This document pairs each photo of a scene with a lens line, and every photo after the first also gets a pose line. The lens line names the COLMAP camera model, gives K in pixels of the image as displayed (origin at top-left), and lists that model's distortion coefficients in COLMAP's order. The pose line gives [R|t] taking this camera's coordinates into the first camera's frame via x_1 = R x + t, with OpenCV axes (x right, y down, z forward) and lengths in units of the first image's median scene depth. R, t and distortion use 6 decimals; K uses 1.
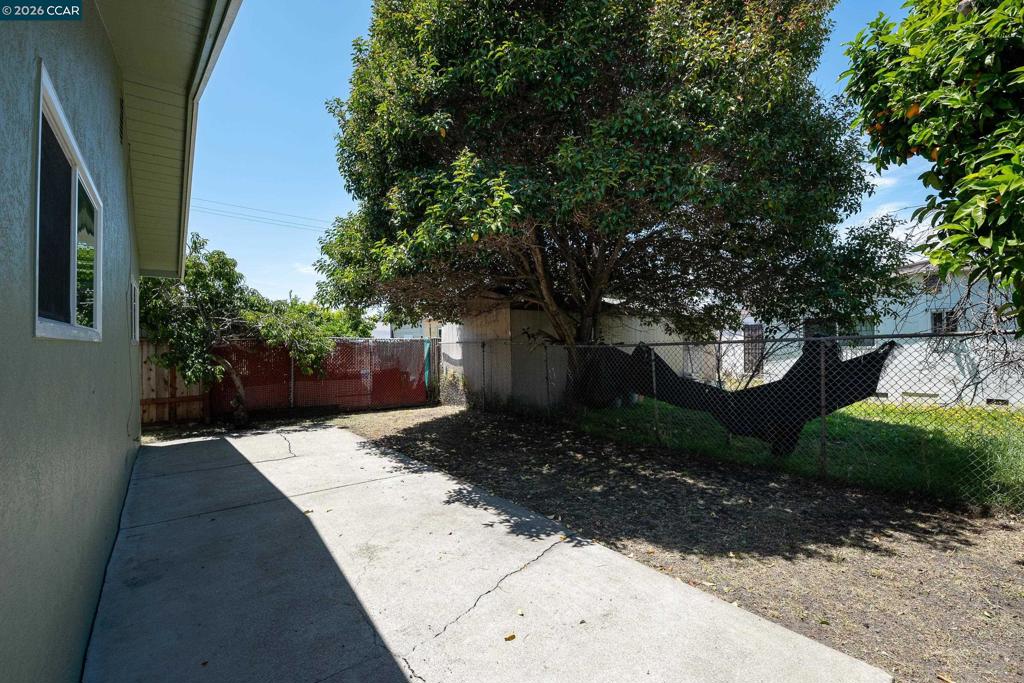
lens RADIAL K [[439.4, 0, 511.5], [0, 439.4, 339.7], [0, 0, 1]] dist [-0.014364, -0.003189]
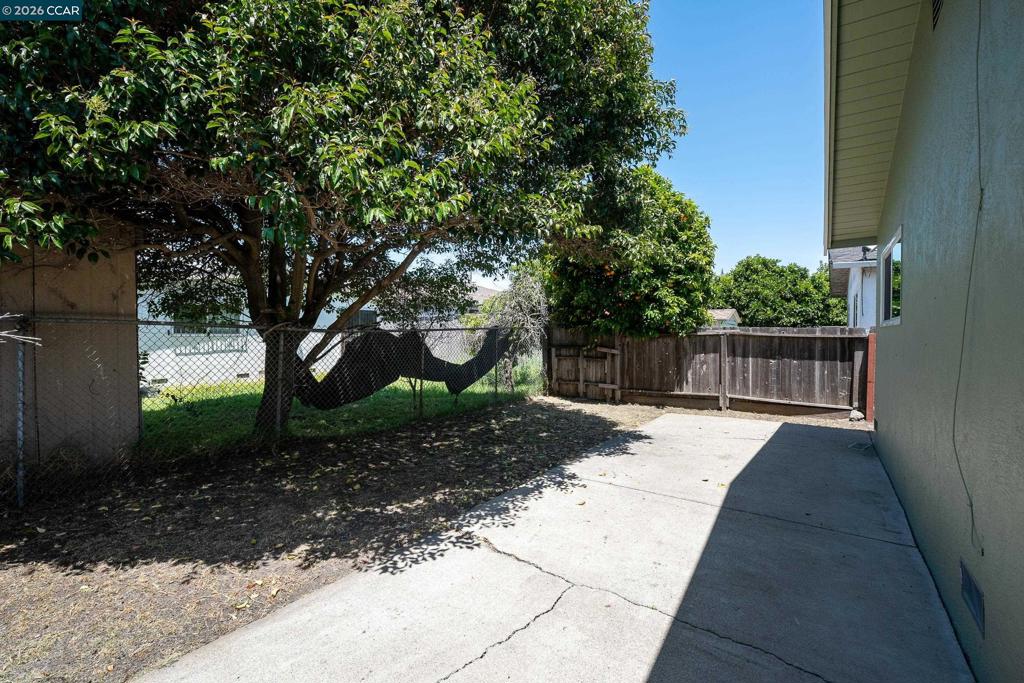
lens RADIAL K [[439.4, 0, 516.6], [0, 439.4, 339.2], [0, 0, 1]] dist [-0.014364, -0.003189]
pose [[-0.283994, 0.002074, 0.958824, -1.131104], [-0.000771, 0.999997, -0.002392, 0.037777], [-0.958826, -0.001419, -0.283992, 1.502157]]
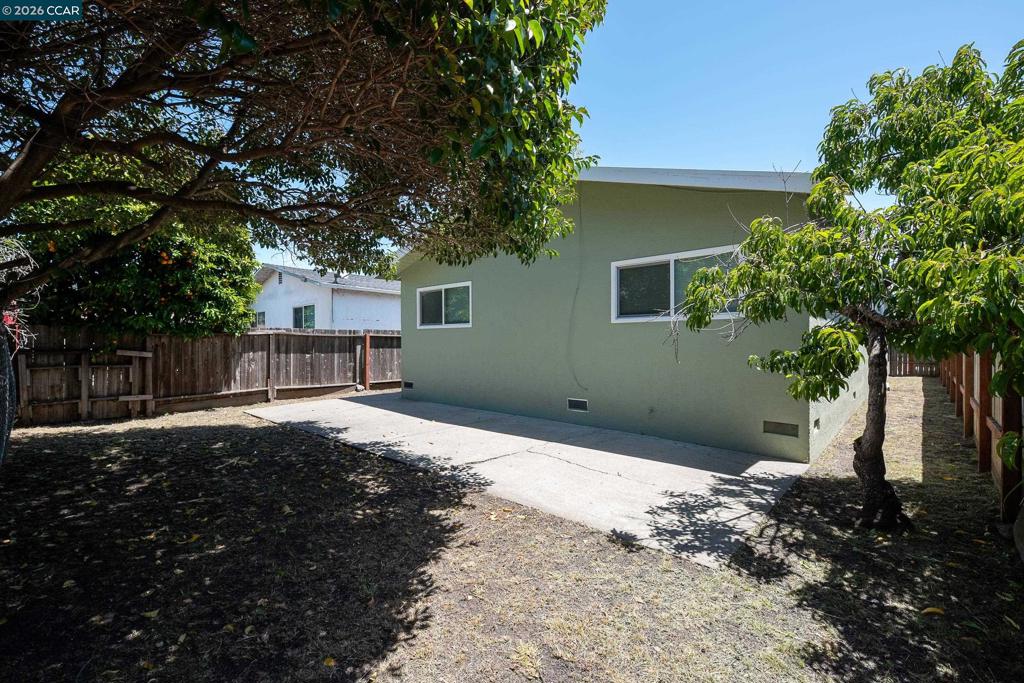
lens RADIAL K [[439.4, 0, 511.4], [0, 439.4, 339.8], [0, 0, 1]] dist [-0.014364, -0.003189]
pose [[-0.987890, 0.018485, -0.154050, -0.428909], [0.018190, 0.999829, 0.003327, 0.052860], [0.154085, 0.000484, -0.988057, 2.383541]]
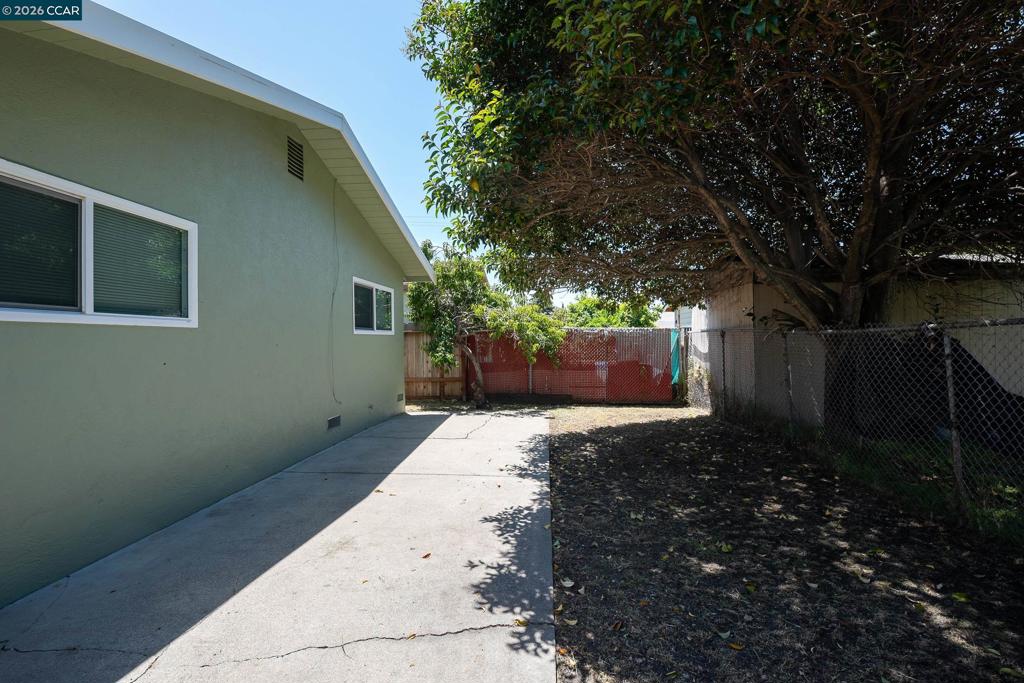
lens RADIAL K [[439.4, 0, 510.5], [0, 439.4, 340.2], [0, 0, 1]] dist [-0.014364, -0.003189]
pose [[0.734359, -0.000273, -0.678761, 0.397364], [0.010985, 0.999874, 0.011483, 0.023225], [0.678672, -0.015889, 0.734270, 0.387719]]
